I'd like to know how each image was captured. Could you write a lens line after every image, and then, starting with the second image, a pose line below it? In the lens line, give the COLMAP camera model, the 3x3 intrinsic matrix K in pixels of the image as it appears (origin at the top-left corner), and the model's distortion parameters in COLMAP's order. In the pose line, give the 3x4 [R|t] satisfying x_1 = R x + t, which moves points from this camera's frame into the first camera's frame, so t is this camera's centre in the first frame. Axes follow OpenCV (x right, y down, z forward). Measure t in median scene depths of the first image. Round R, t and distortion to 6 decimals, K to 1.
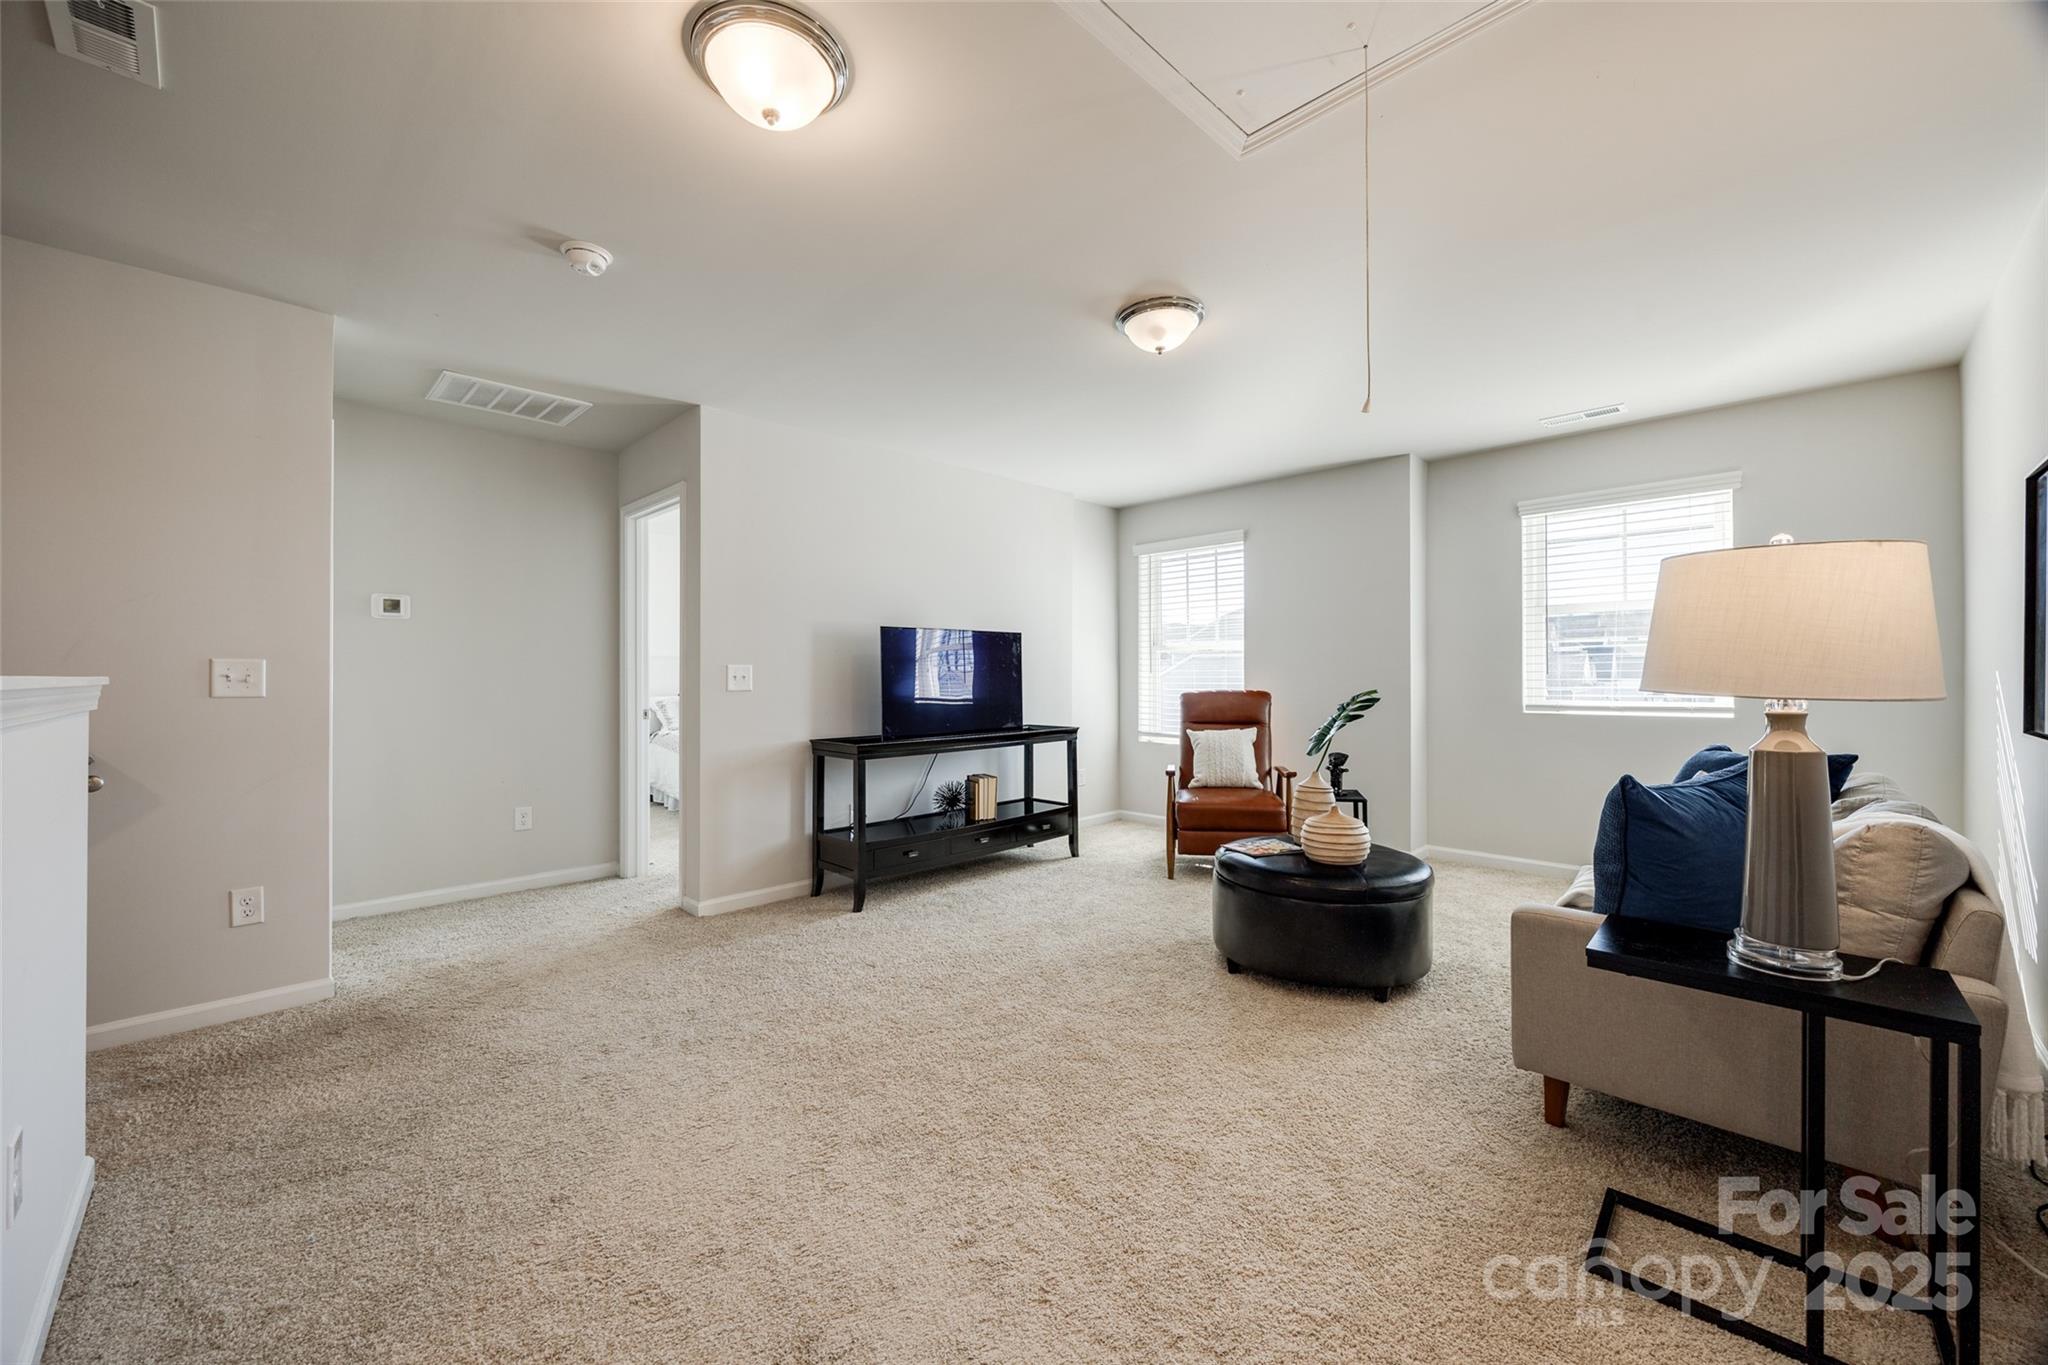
lens RADIAL K [[783.8, 0, 988.1], [0, 783.8, 677.5], [0, 0, 1]] dist [-0.003673, 0.000346]
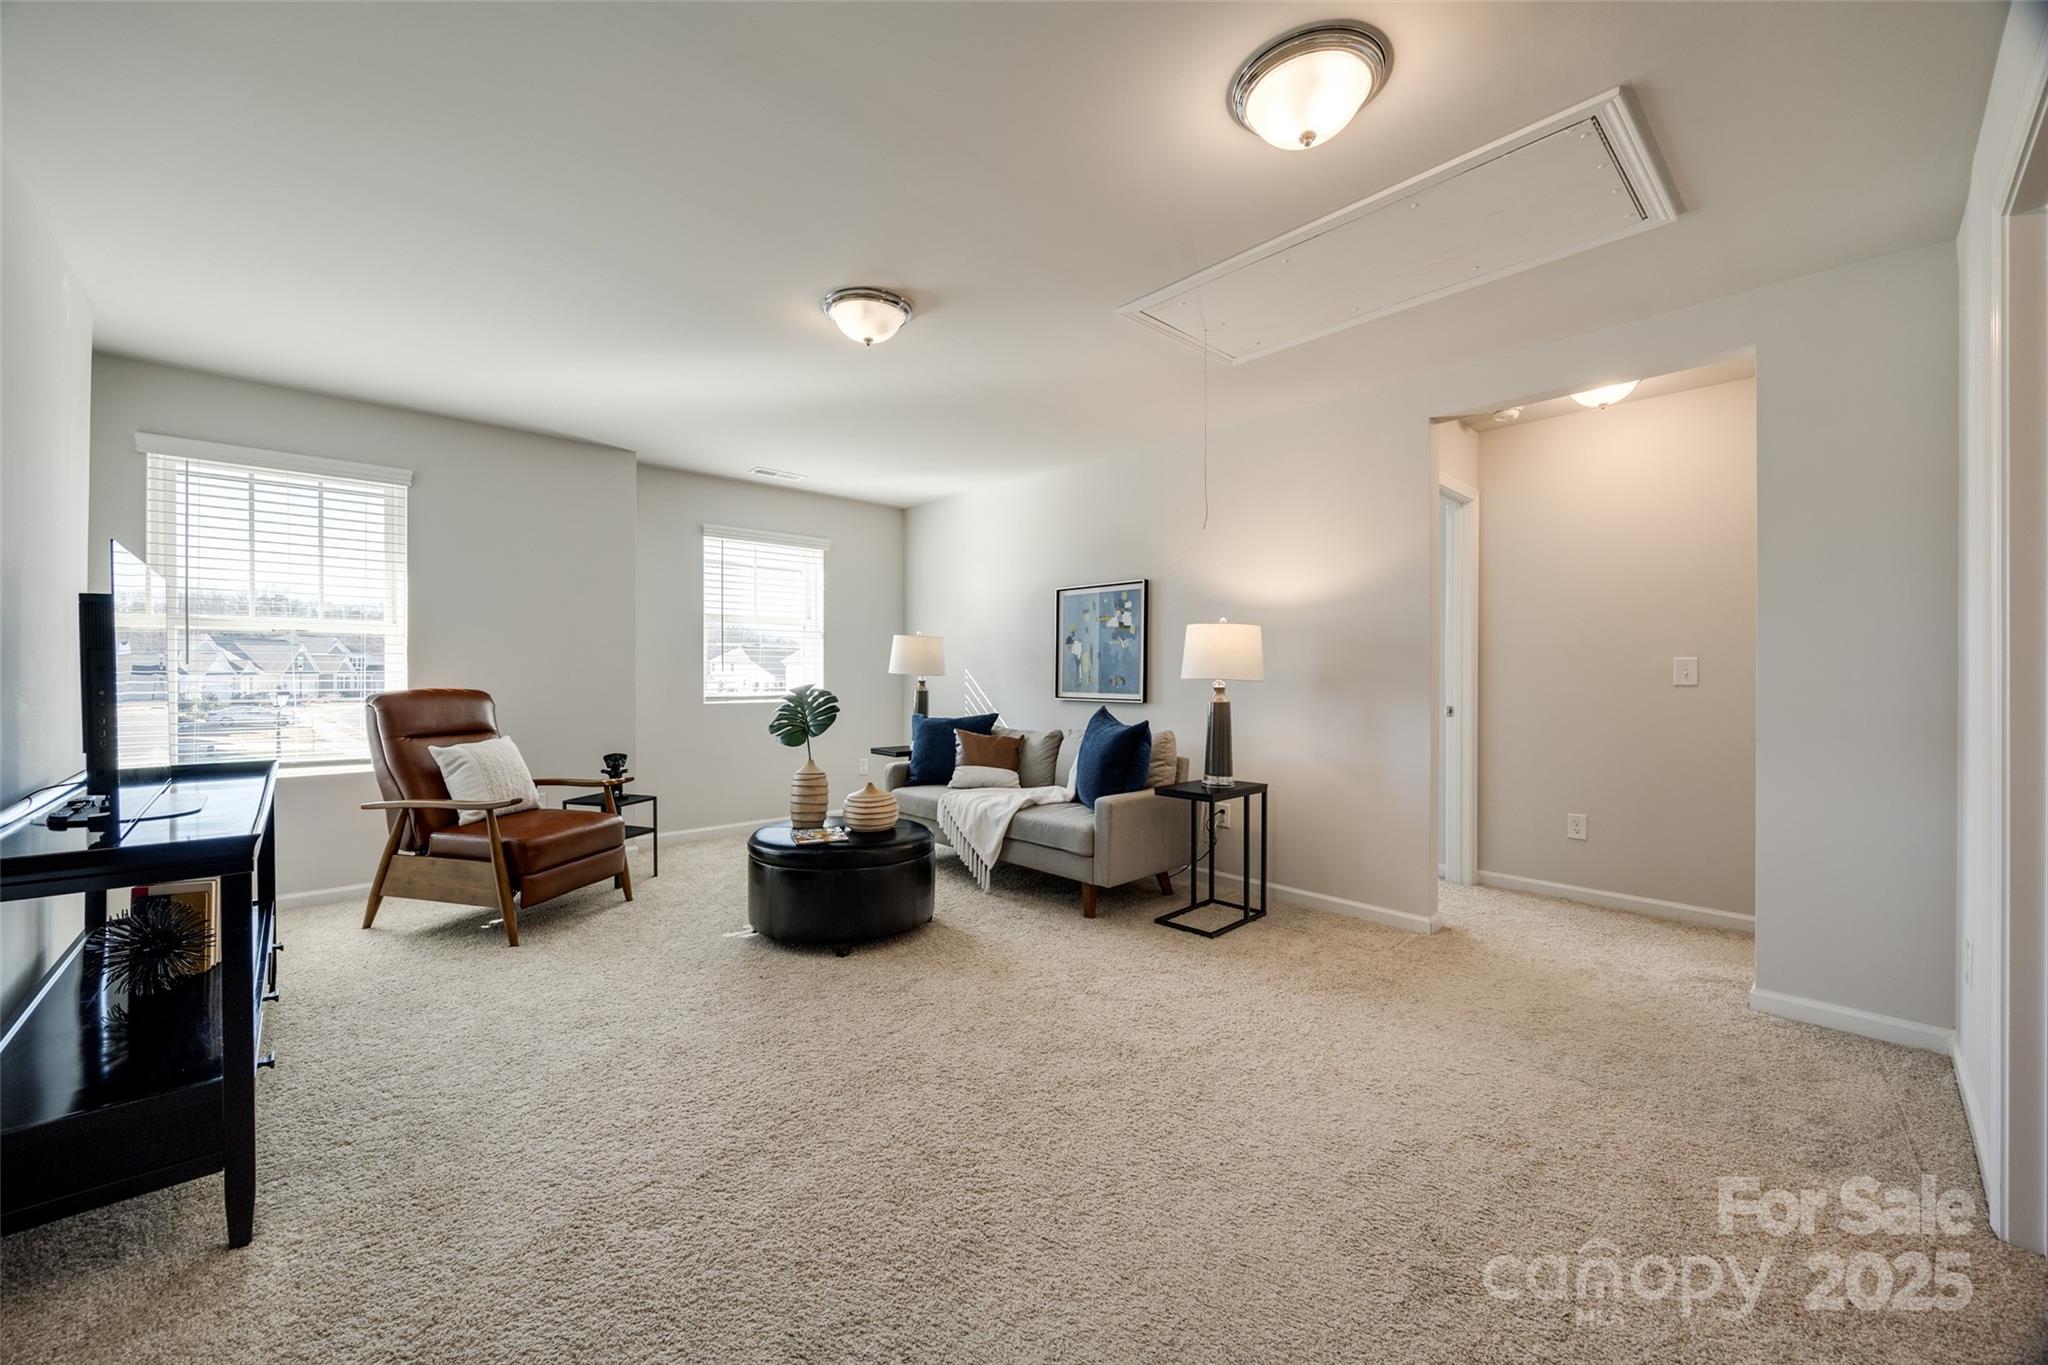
lens RADIAL K [[783.8, 0, 1031.3], [0, 783.8, 679.7], [0, 0, 1]] dist [-0.003673, 0.000346]
pose [[0.002897, -0.005341, 0.999982, -0.507284], [-0.001220, 0.999985, 0.005345, 0.002136], [-0.999995, -0.001236, 0.002891, 0.520147]]
